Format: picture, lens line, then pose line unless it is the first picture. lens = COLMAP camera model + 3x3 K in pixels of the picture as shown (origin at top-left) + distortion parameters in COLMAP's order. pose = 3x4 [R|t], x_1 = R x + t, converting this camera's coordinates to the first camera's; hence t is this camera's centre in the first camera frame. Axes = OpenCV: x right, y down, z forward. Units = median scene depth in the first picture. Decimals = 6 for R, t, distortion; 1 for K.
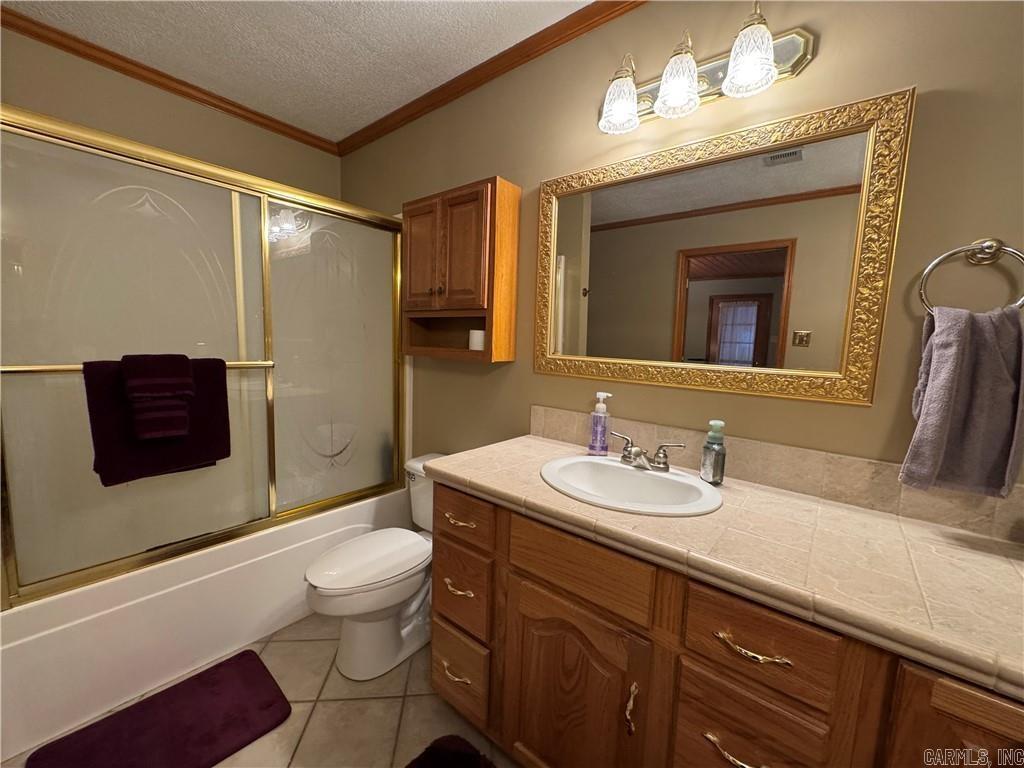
lens RADIAL K [[408.3, 0, 512.1], [0, 408.3, 383.3], [0, 0, 1]] dist [-0.001247, -0.000035]
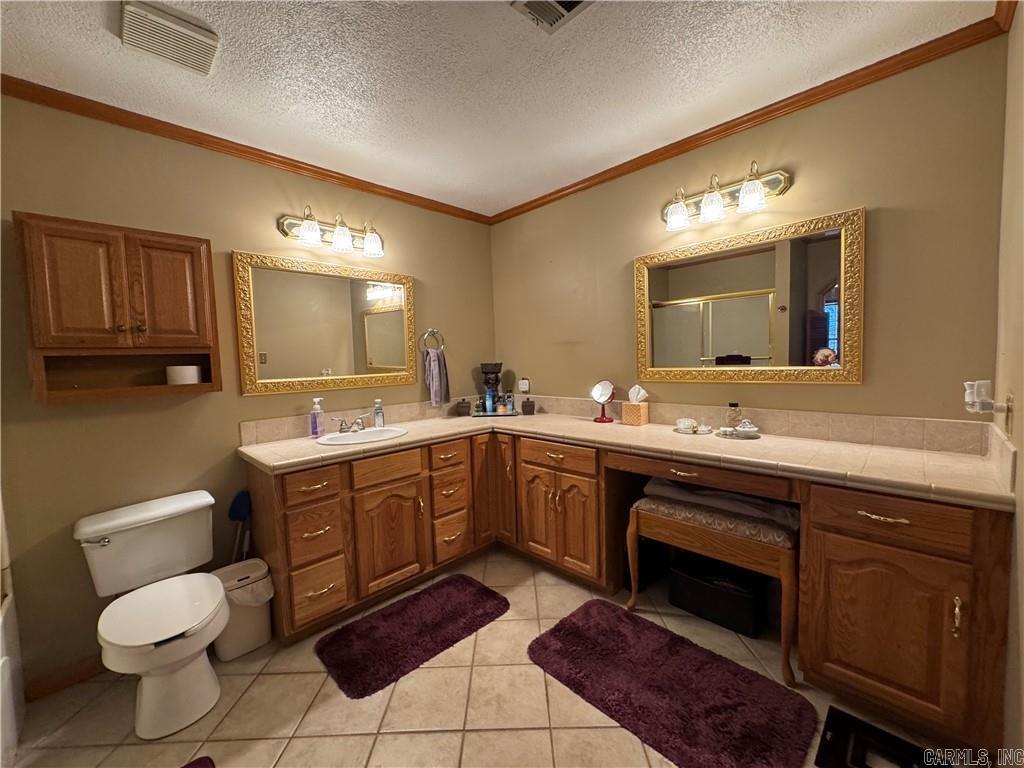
lens RADIAL K [[408.3, 0, 512.1], [0, 408.3, 383.3], [0, 0, 1]] dist [-0.001247, -0.000035]
pose [[0.095154, -0.100625, 0.990364, -1.323529], [0.141948, 0.986083, 0.086552, -0.066897], [-0.985290, 0.132344, 0.108114, 0.038223]]
